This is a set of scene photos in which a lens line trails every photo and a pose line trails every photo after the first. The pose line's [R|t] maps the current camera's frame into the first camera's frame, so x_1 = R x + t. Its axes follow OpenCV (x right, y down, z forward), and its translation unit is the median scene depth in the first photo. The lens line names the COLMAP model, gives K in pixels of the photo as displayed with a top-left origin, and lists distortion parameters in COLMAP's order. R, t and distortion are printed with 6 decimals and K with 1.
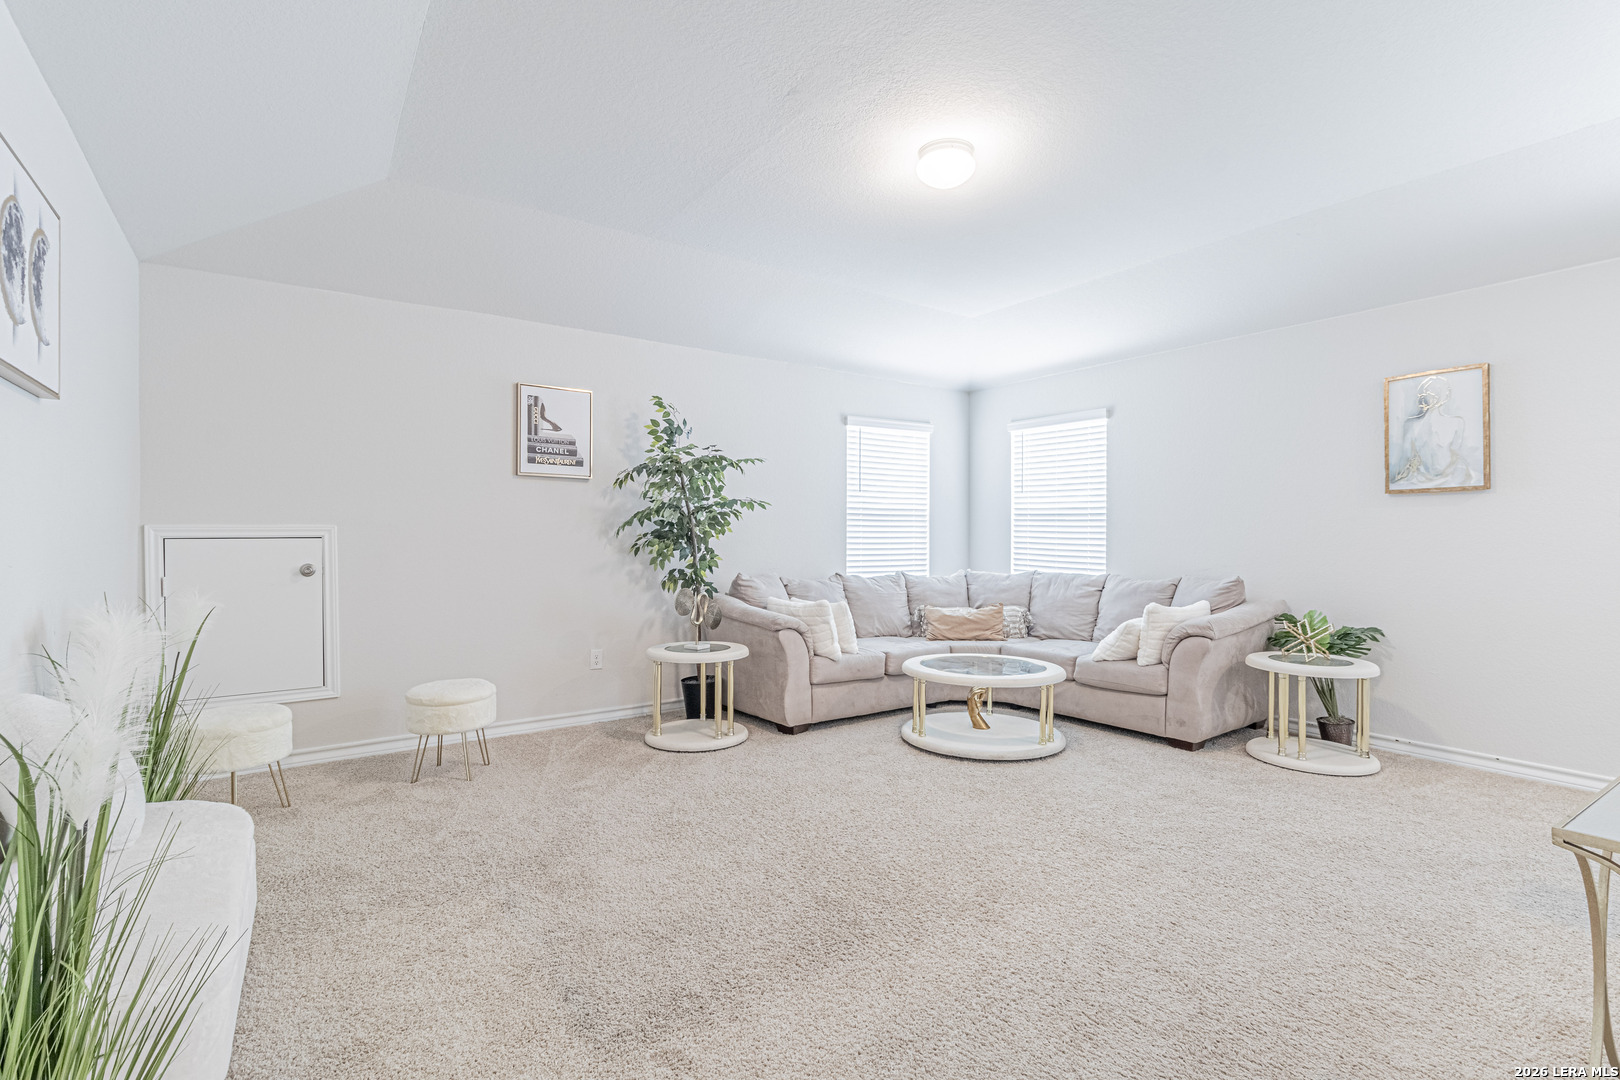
lens RADIAL K [[757.2, 0, 822.4], [0, 757.2, 538.7], [0, 0, 1]] dist [0.003715, 0.000792]
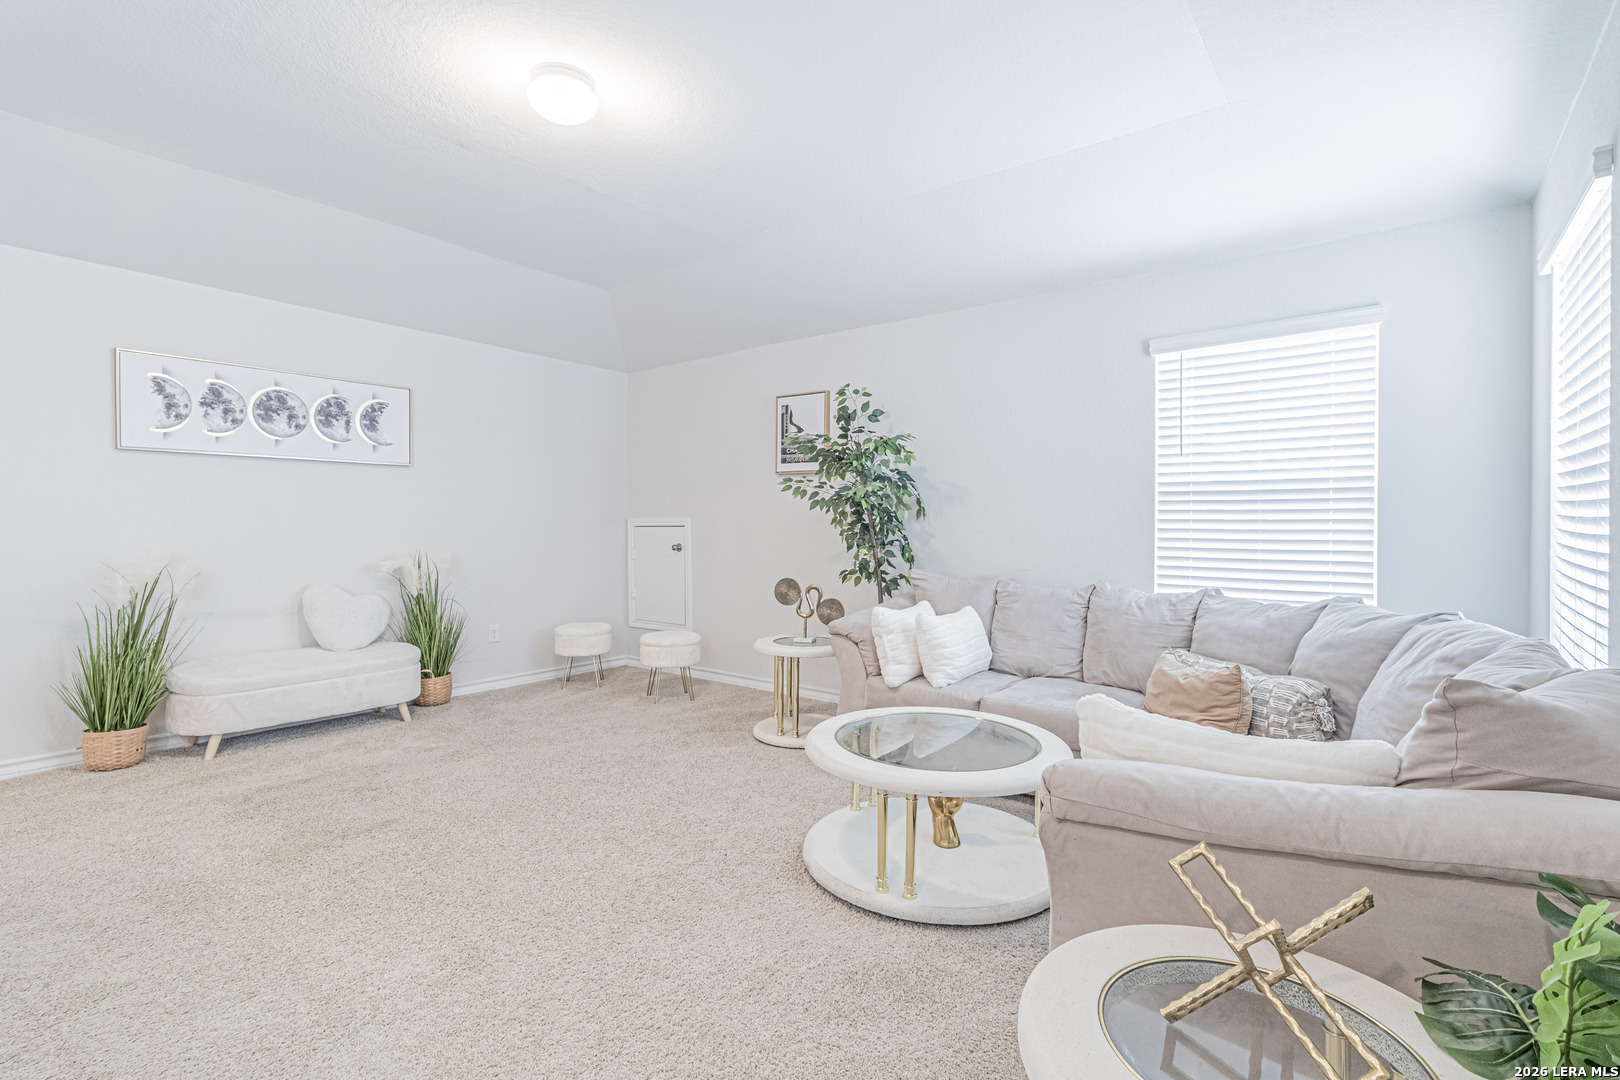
lens RADIAL K [[757.2, 0, 813.9], [0, 757.2, 528.5], [0, 0, 1]] dist [0.003715, 0.000792]
pose [[0.282751, 0.007923, -0.959161, 1.438043], [-0.006559, 0.999958, 0.006326, -0.012985], [0.959171, 0.004503, 0.282791, 1.374277]]
